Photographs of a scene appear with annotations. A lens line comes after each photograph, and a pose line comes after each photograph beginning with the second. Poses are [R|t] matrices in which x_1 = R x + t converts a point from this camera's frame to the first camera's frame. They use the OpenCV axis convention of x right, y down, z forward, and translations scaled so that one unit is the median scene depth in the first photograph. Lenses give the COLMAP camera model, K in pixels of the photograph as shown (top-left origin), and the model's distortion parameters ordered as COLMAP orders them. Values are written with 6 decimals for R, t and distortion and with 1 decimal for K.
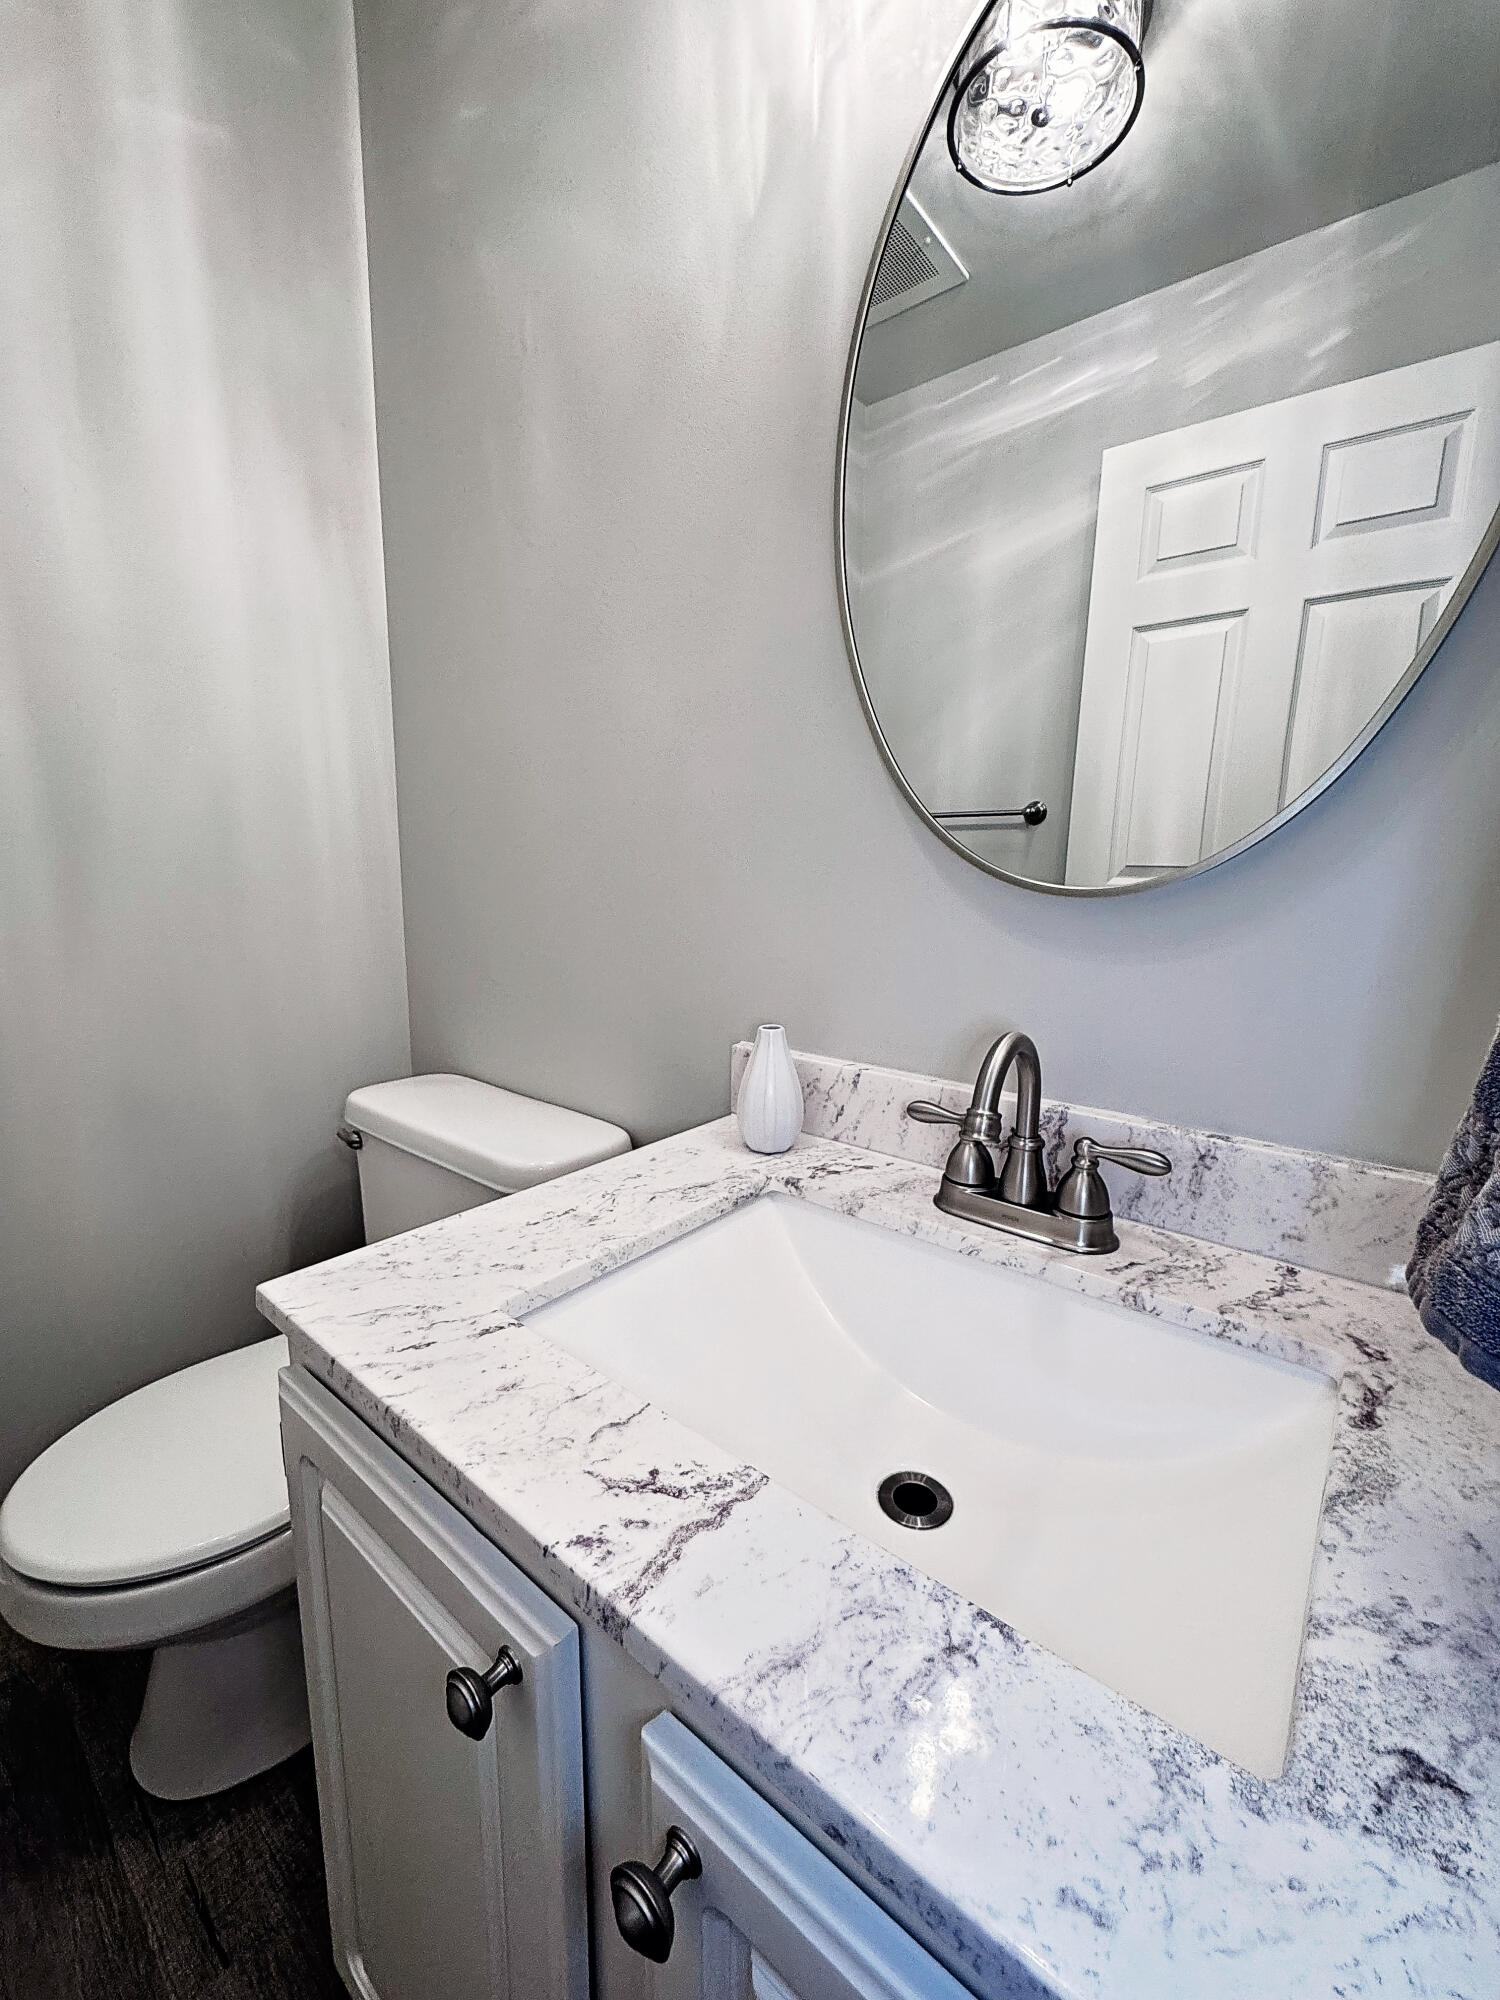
lens RADIAL K [[796.6, 0, 749.9], [0, 796.6, 978.2], [0, 0, 1]] dist [-0.003082, 0.000705]
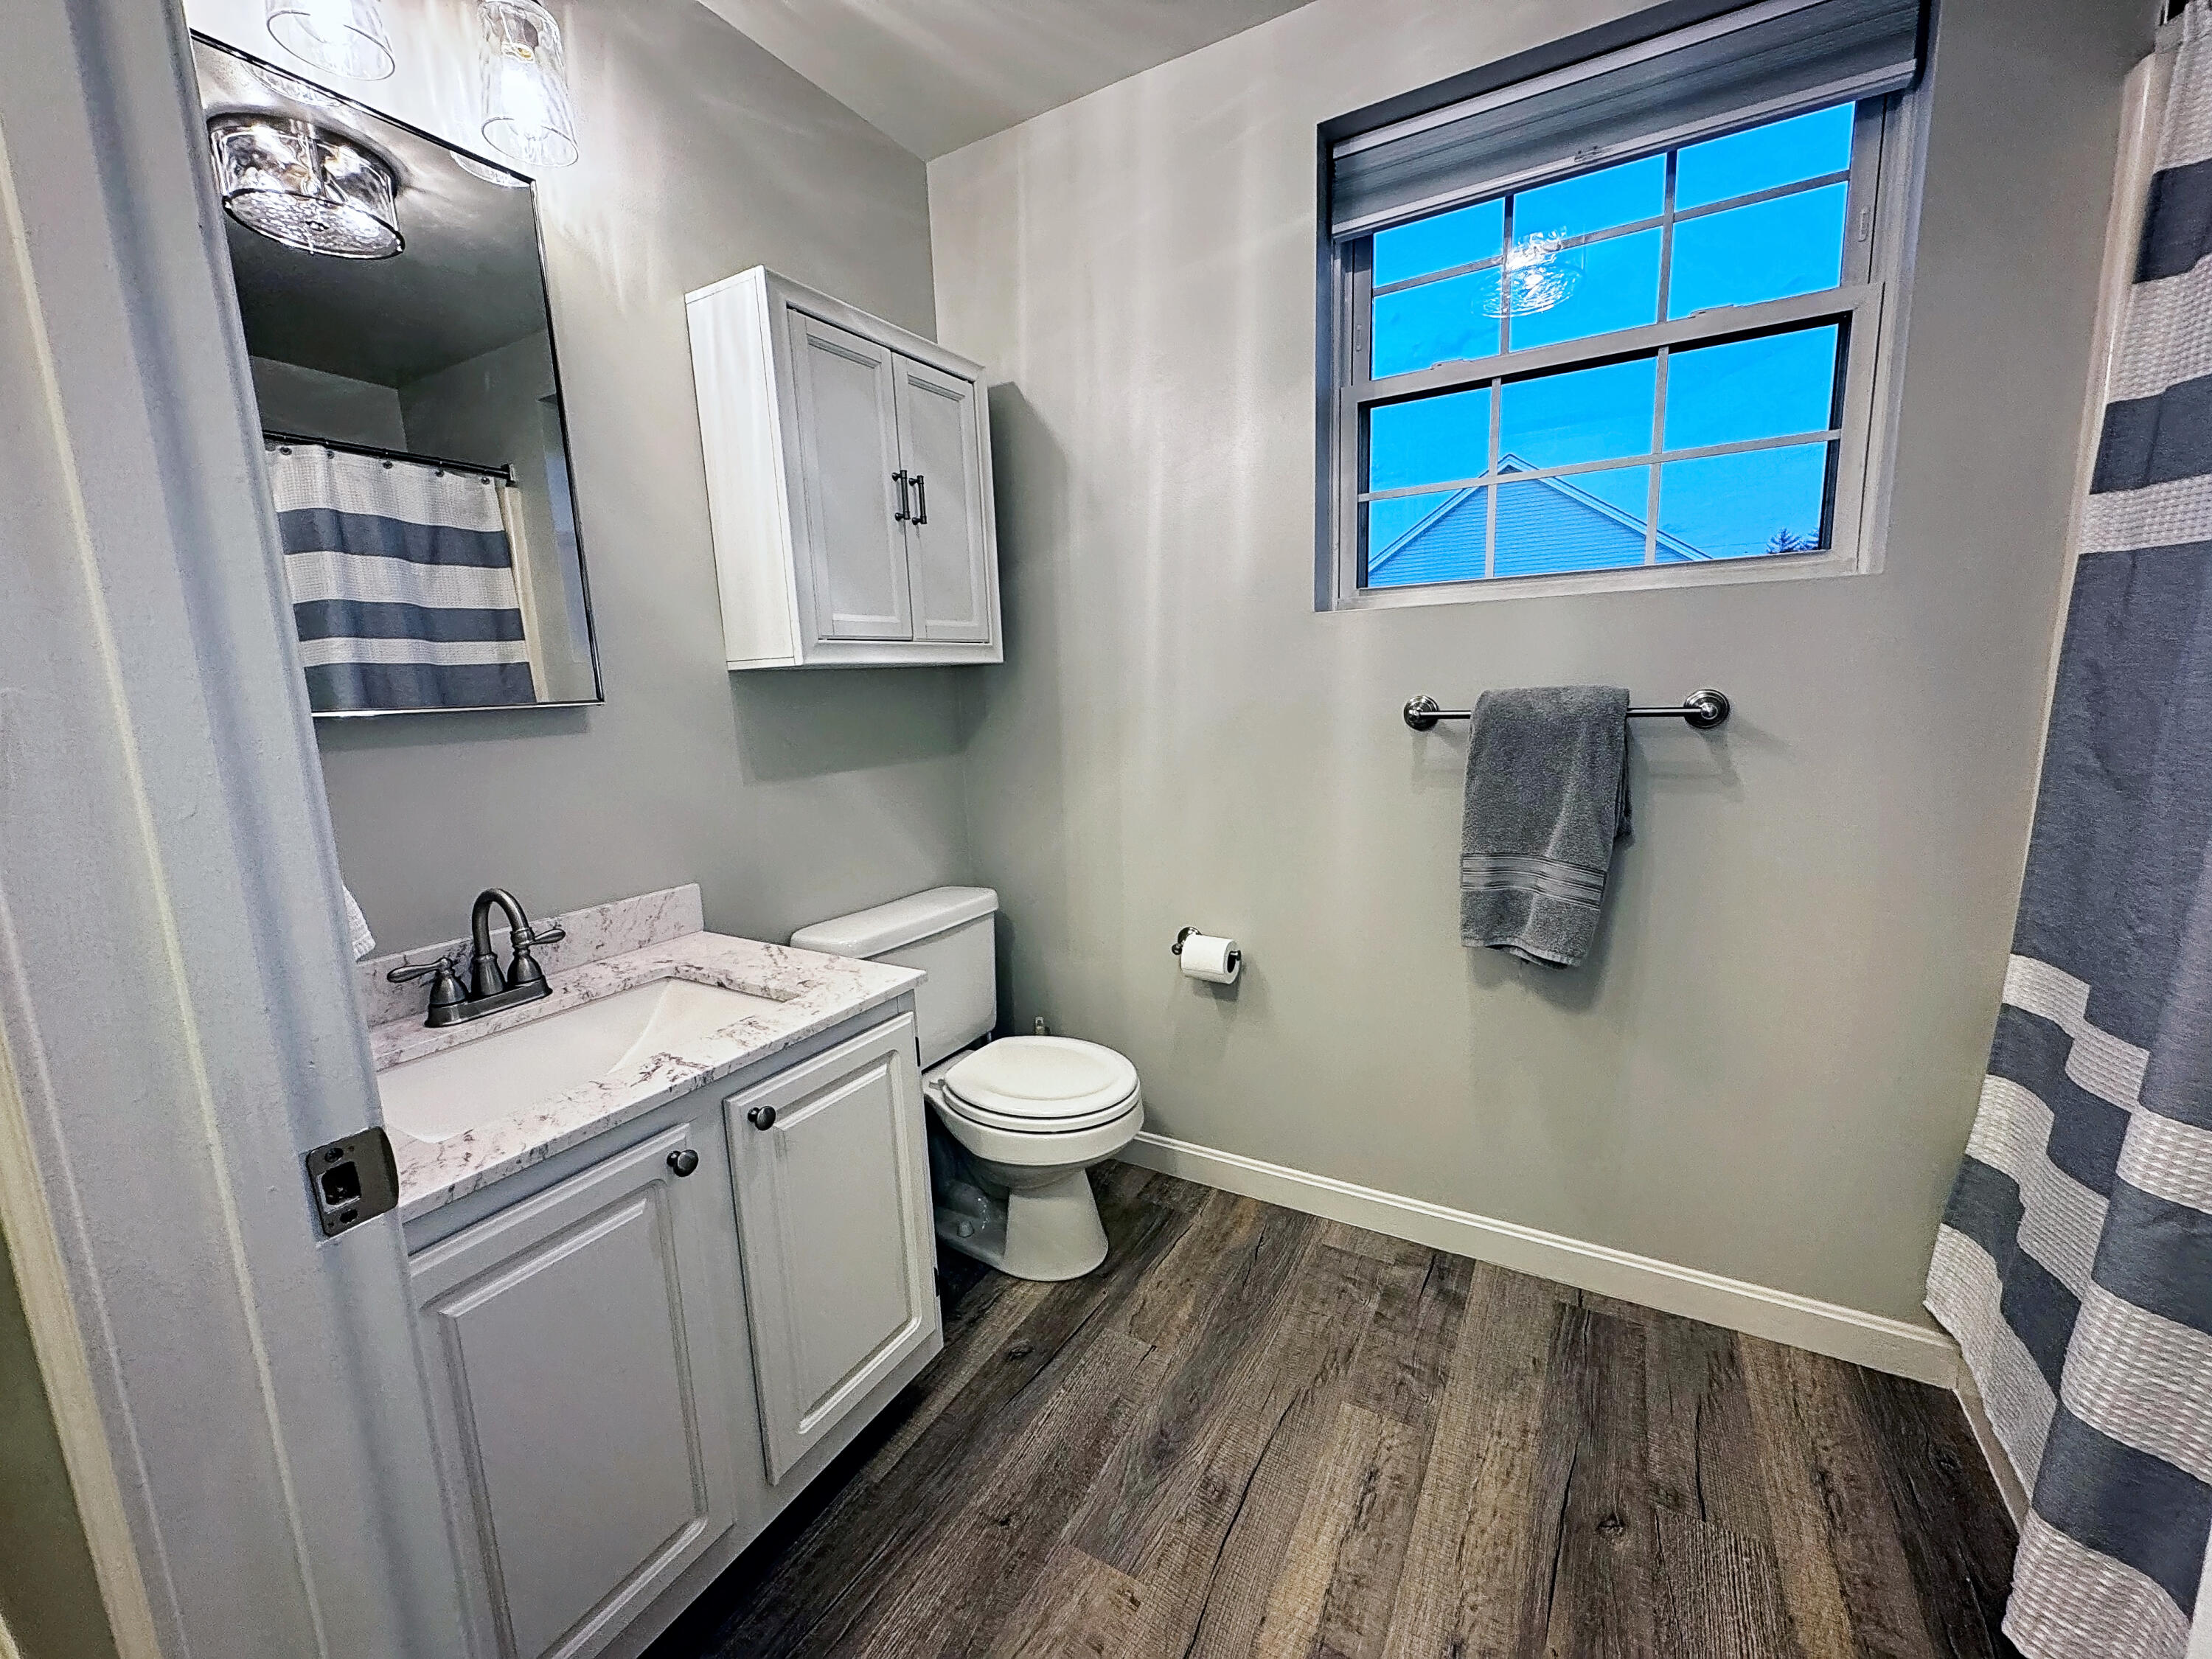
lens RADIAL K [[881.0, 0, 1102.9], [0, 881.0, 837.7], [0, 0, 1]] dist [-0.003082, 0.000705]
pose [[-0.155174, -0.184988, 0.970413, -1.524054], [0.174656, 0.961700, 0.211255, -0.185953], [-0.972325, 0.202270, -0.116922, -0.067157]]
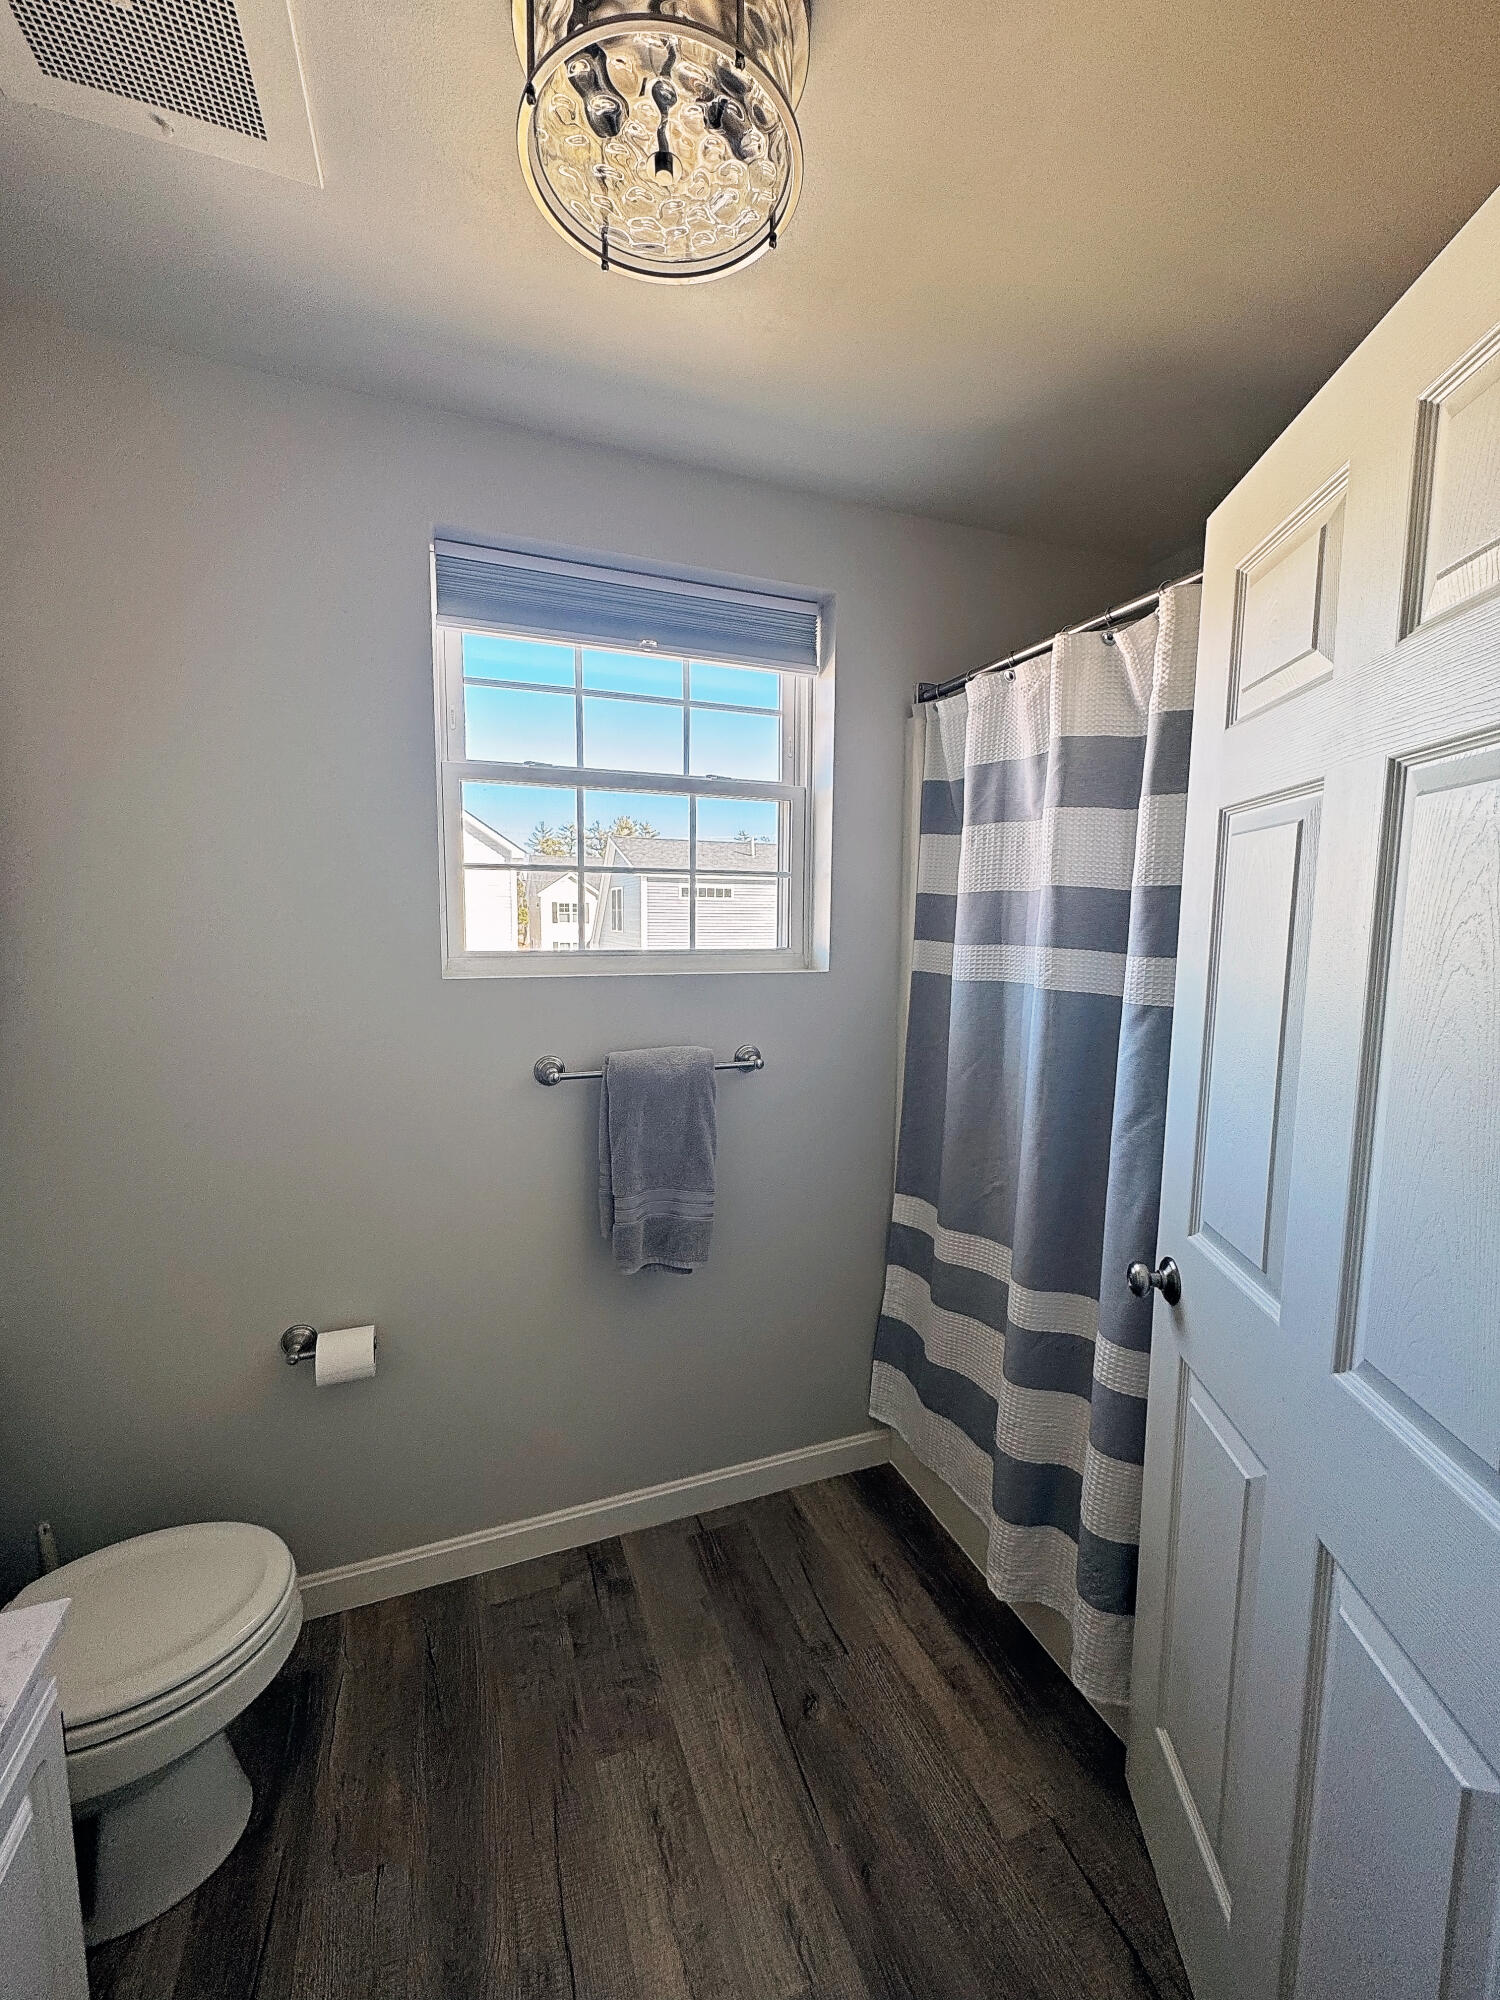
lens RADIAL K [[795.8, 0, 748.3], [0, 795.8, 1010.4], [0, 0, 1]] dist [-0.001800, -0.000087]
pose [[-0.865934, -0.079361, 0.493822, -0.976190], [0.050907, 0.968219, 0.244867, -0.582695], [-0.497561, 0.237178, -0.834374, 0.394297]]
